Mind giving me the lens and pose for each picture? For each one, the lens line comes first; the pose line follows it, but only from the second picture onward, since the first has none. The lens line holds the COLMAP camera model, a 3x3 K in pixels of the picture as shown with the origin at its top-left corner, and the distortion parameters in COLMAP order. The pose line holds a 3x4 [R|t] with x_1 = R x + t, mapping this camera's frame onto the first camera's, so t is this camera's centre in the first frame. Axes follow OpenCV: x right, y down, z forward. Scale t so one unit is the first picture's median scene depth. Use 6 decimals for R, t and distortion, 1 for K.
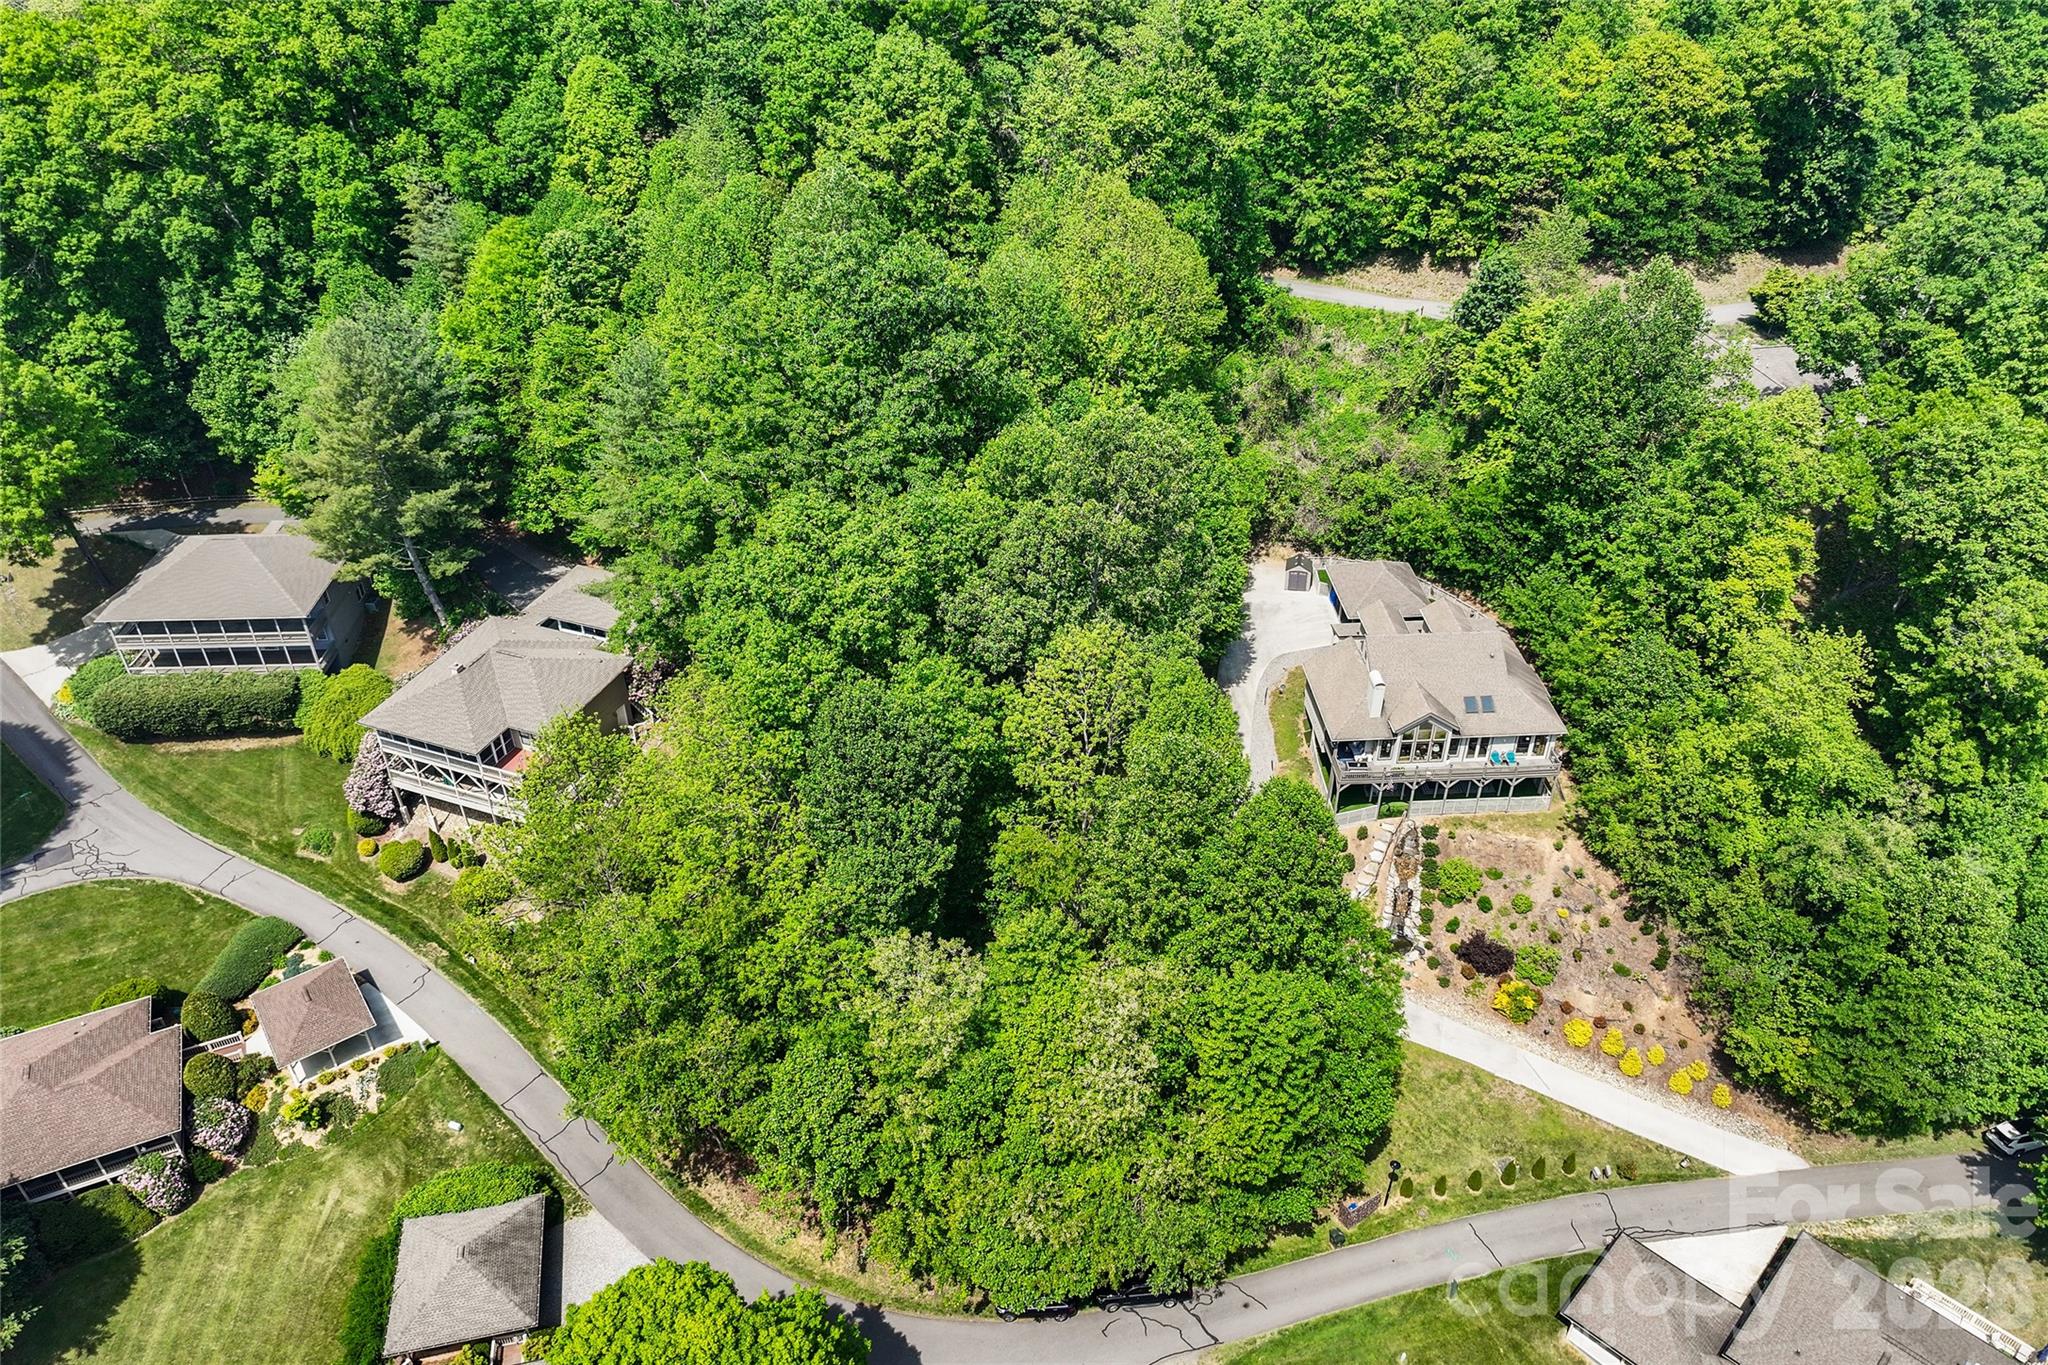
lens RADIAL K [[1433.0, 0, 1039.1], [0, 1433.0, 595.2], [0, 0, 1]] dist [0.003188, 0.005744]
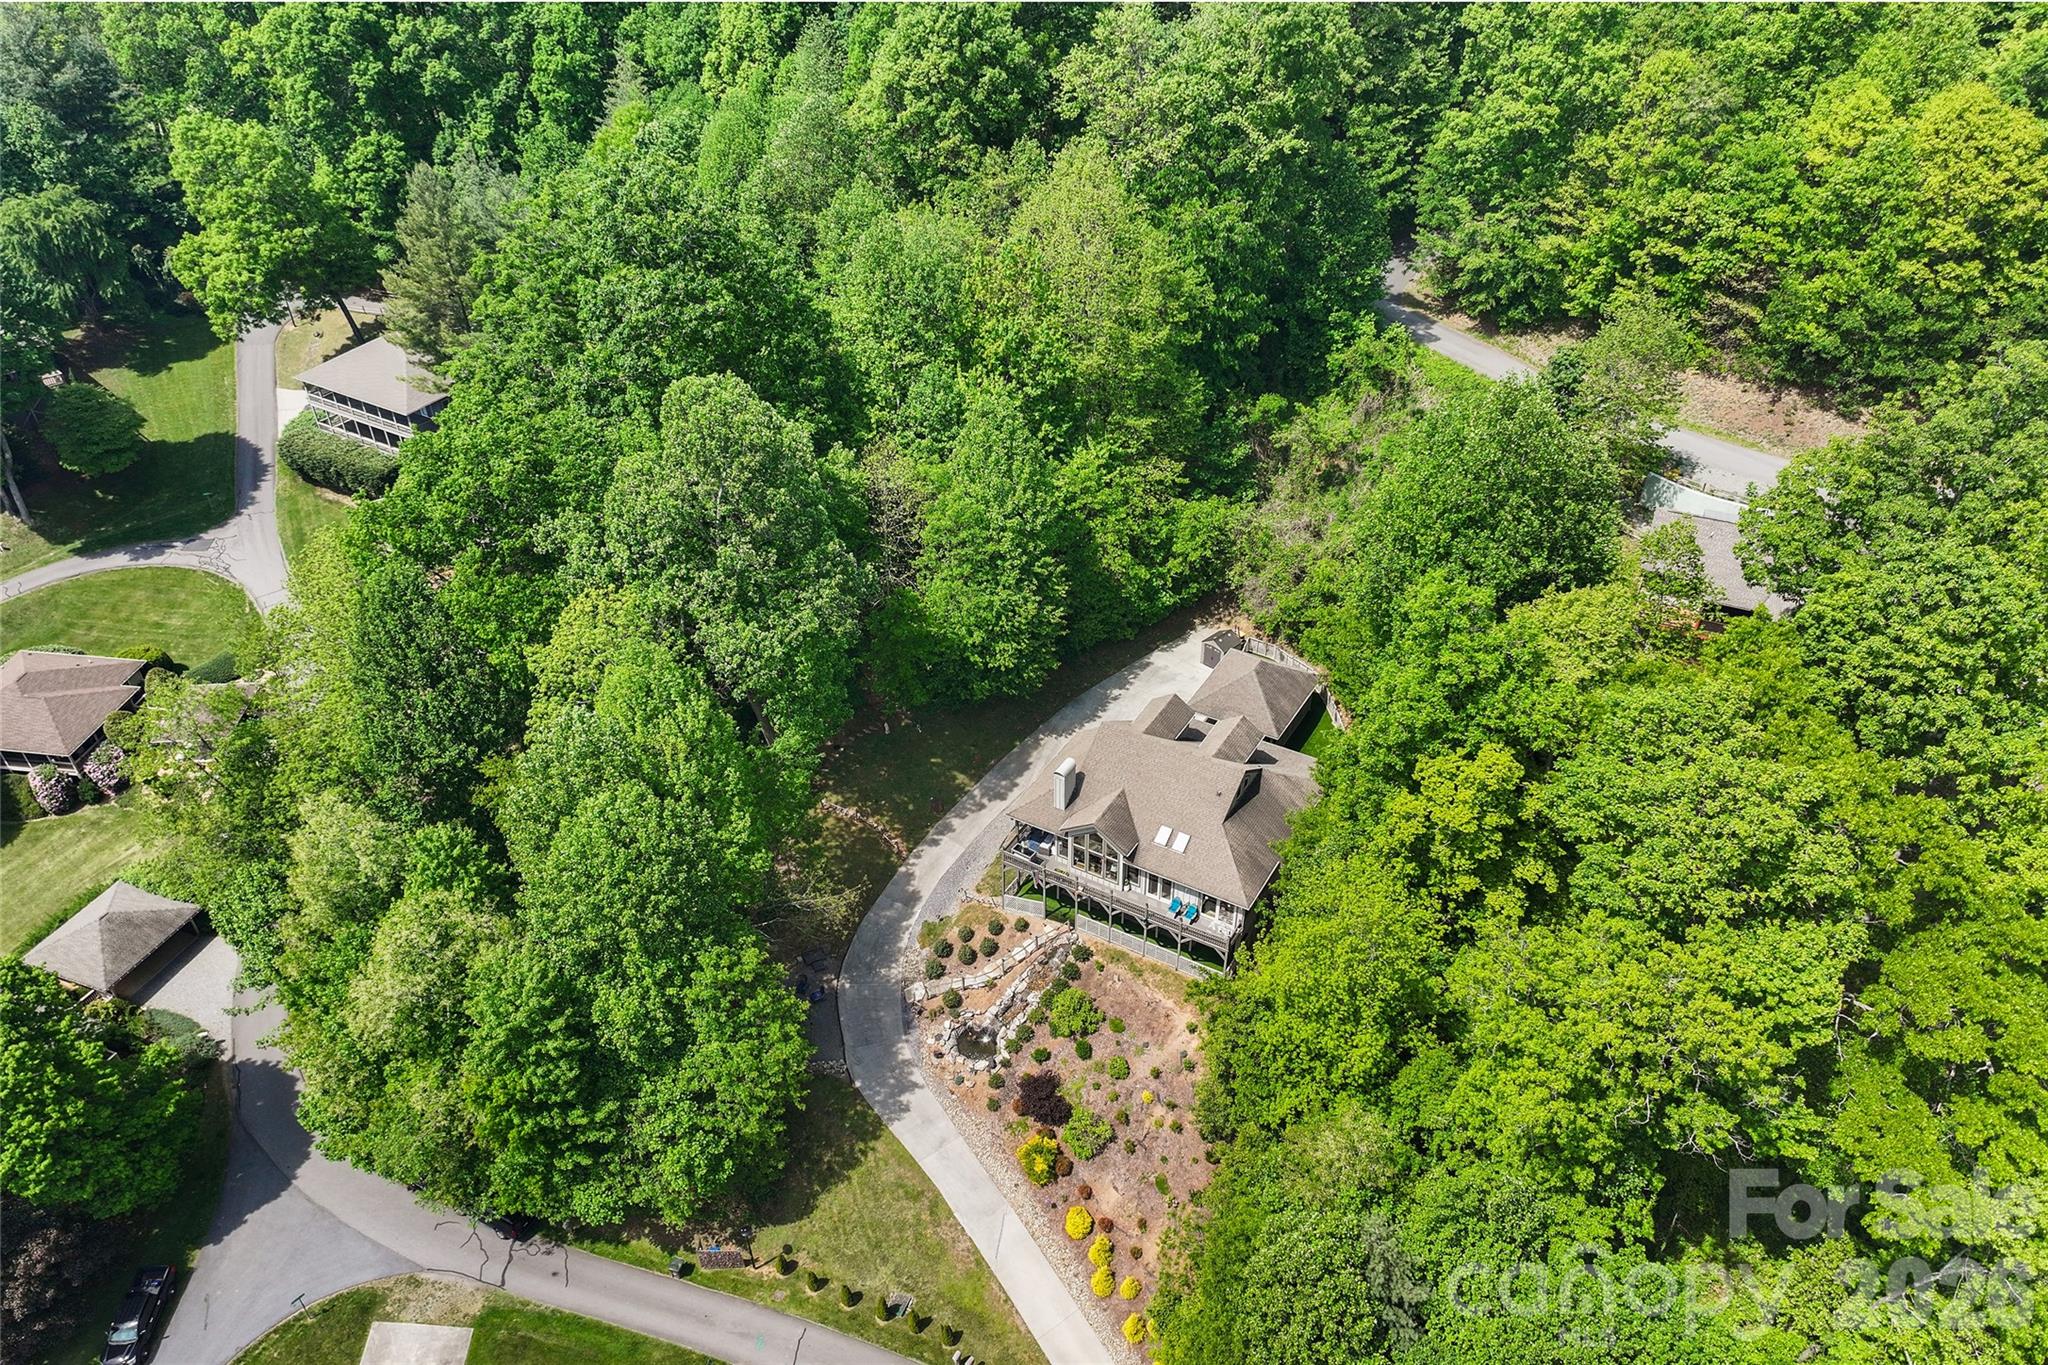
lens RADIAL K [[1433.0, 0, 1033.0], [0, 1433.0, 688.1], [0, 0, 1]] dist [0.003188, 0.005744]
pose [[0.842779, 0.326101, -0.428230, 0.506053], [-0.287091, 0.945305, 0.154847, -0.103536], [0.455304, -0.007561, 0.890304, 0.179178]]
